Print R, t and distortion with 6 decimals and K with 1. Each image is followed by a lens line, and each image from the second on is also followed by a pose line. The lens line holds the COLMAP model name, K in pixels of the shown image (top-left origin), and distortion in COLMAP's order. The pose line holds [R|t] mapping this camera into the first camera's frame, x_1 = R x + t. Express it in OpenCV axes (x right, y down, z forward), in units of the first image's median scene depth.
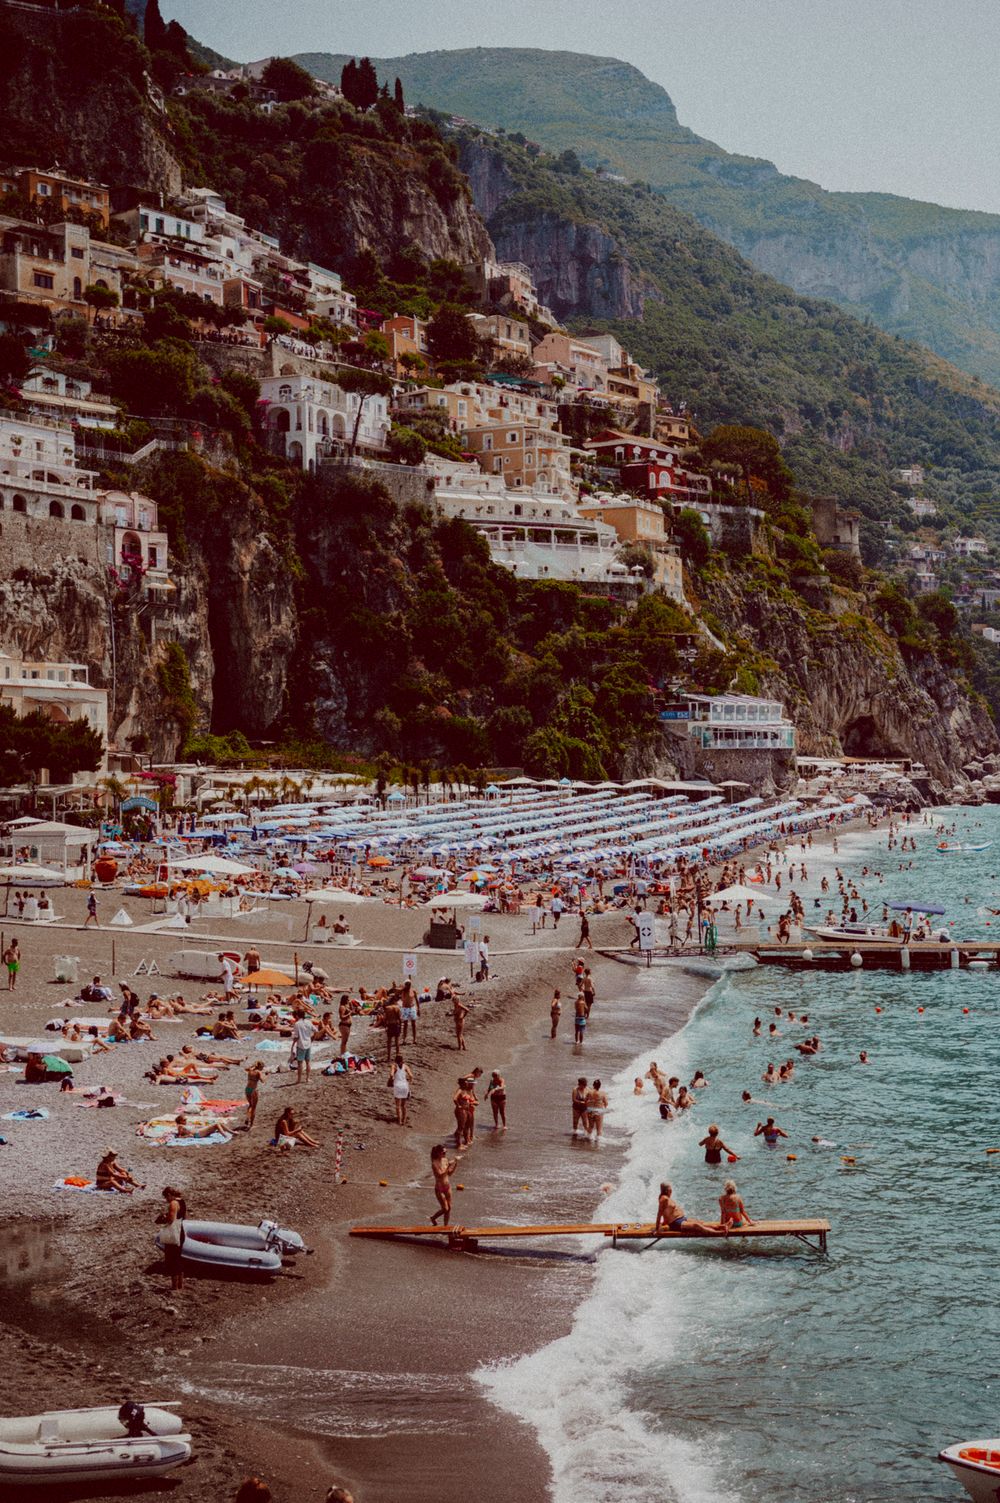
lens RADIAL K [[2091.7, 0, 506.5], [0, 2091.7, 747.8], [0, 0, 1]] dist [0.045896, 0.000000]
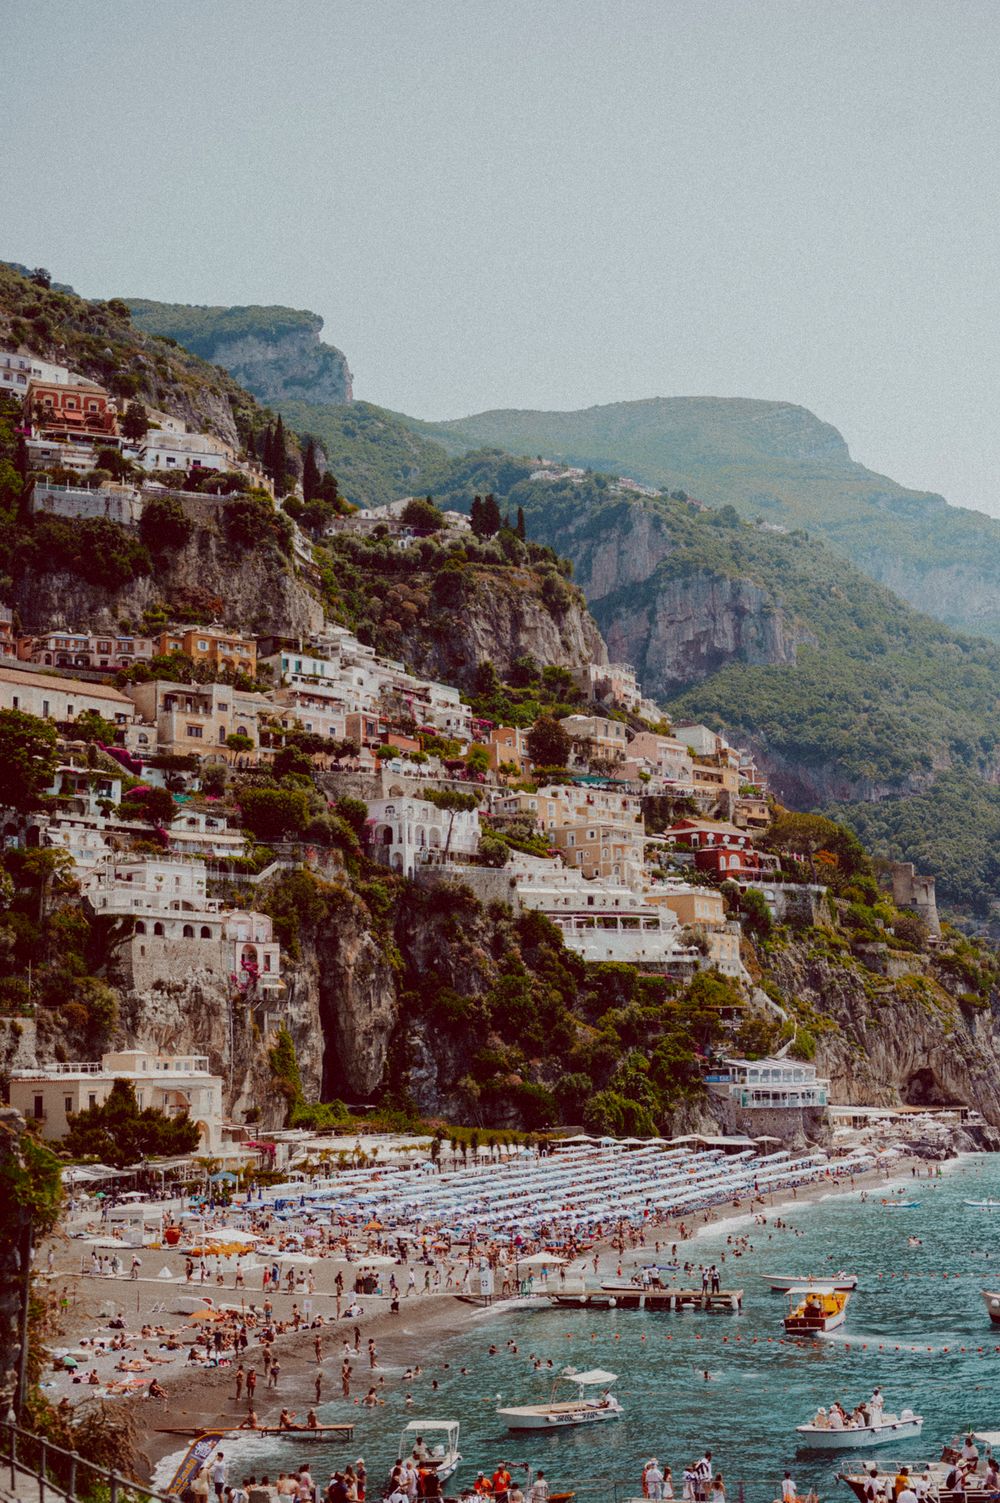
lens RADIAL K [[2091.7, 0, 493.4], [0, 2091.7, 750.9], [0, 0, 1]] dist [0.045896, 0.000000]
pose [[0.994661, -0.023538, -0.100473, 0.069522], [0.008357, 0.988815, -0.148916, -0.020975], [0.102854, 0.147281, 0.983732, -0.174788]]
